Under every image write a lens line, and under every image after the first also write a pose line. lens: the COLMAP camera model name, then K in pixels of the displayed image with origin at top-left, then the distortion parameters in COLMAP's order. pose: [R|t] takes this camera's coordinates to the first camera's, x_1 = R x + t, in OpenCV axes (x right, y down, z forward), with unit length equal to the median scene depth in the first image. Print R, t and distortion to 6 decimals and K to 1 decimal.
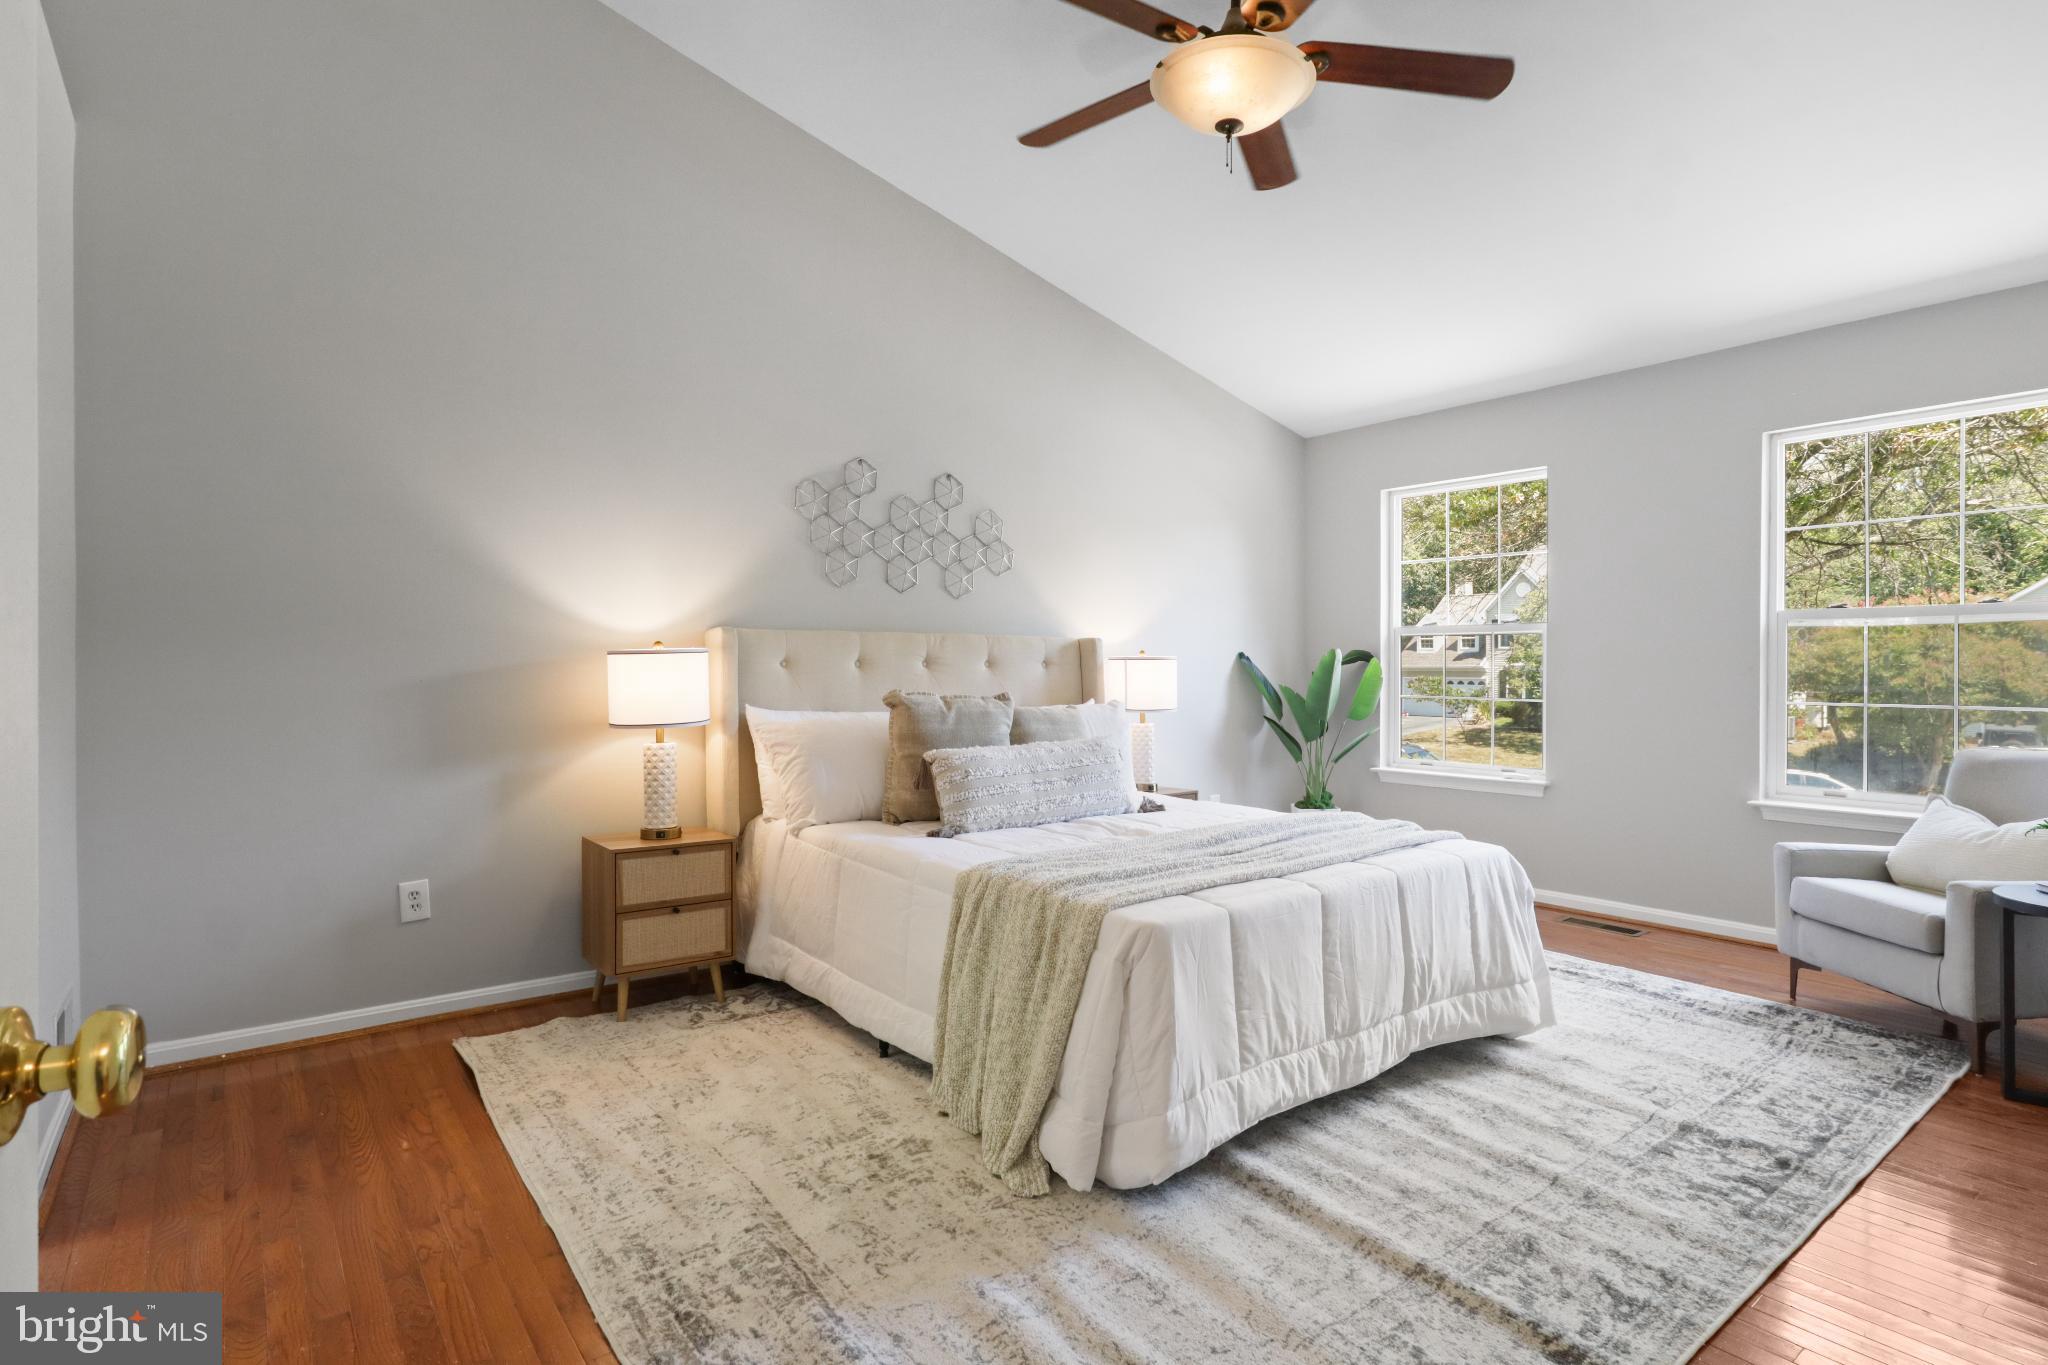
lens RADIAL K [[1037.1, 0, 1023.1], [0, 1037.1, 635.8], [0, 0, 1]] dist [-0.024685, 0.016245]
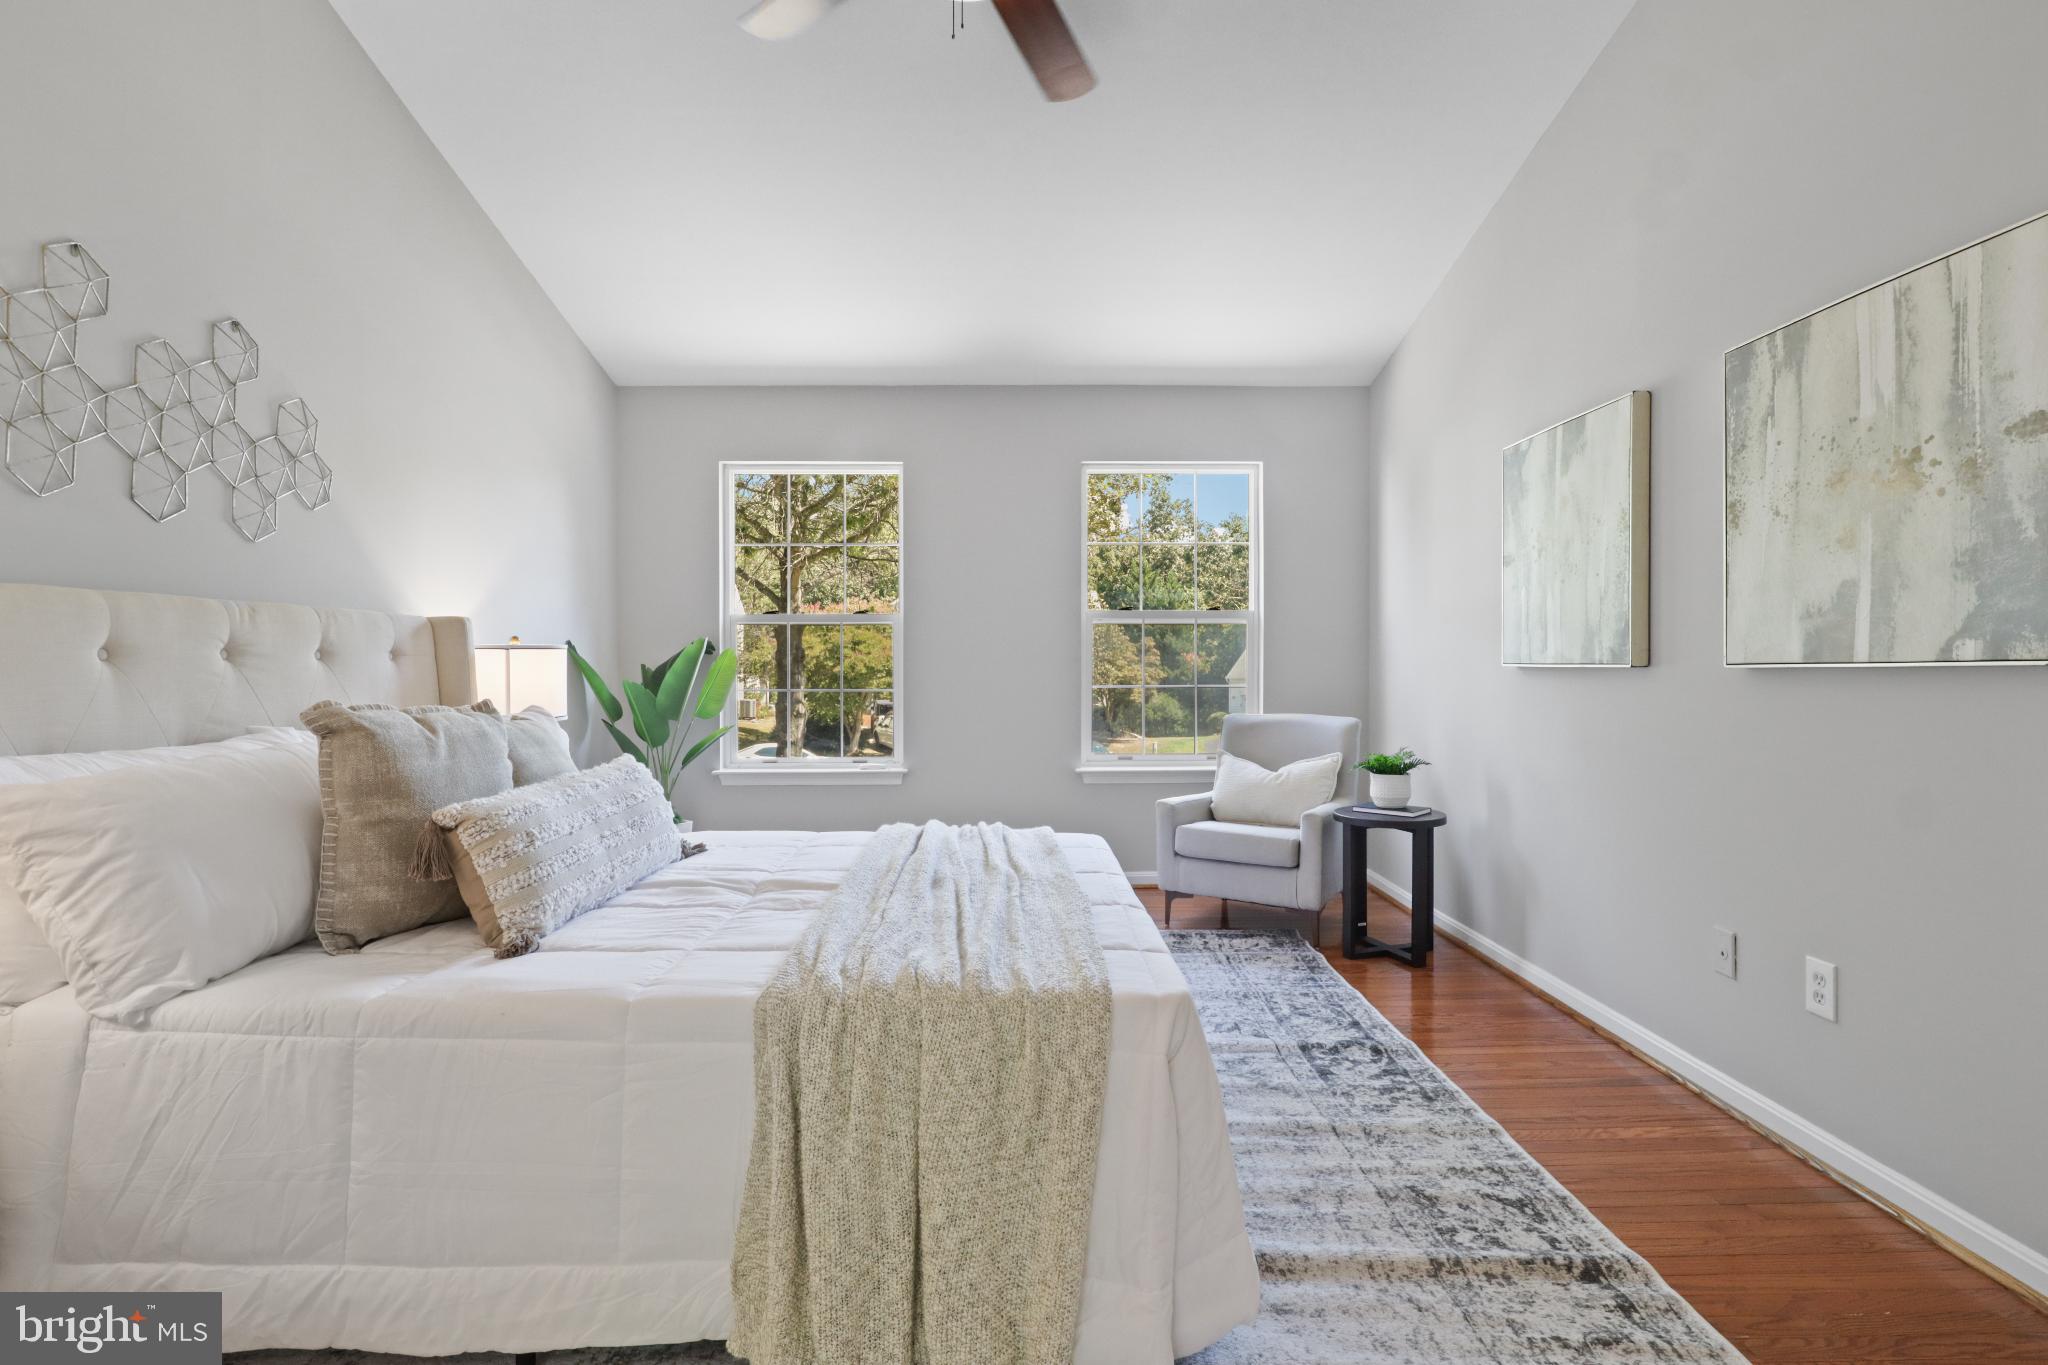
lens RADIAL K [[1028.6, 0, 1023.8], [0, 1028.6, 656.1], [0, 0, 1]] dist [-0.026462, 0.017062]
pose [[0.591500, -0.001622, 0.806304, -0.382608], [-0.020263, 0.999652, 0.016876, 0.013676], [-0.806051, -0.026320, 0.591261, 0.453127]]
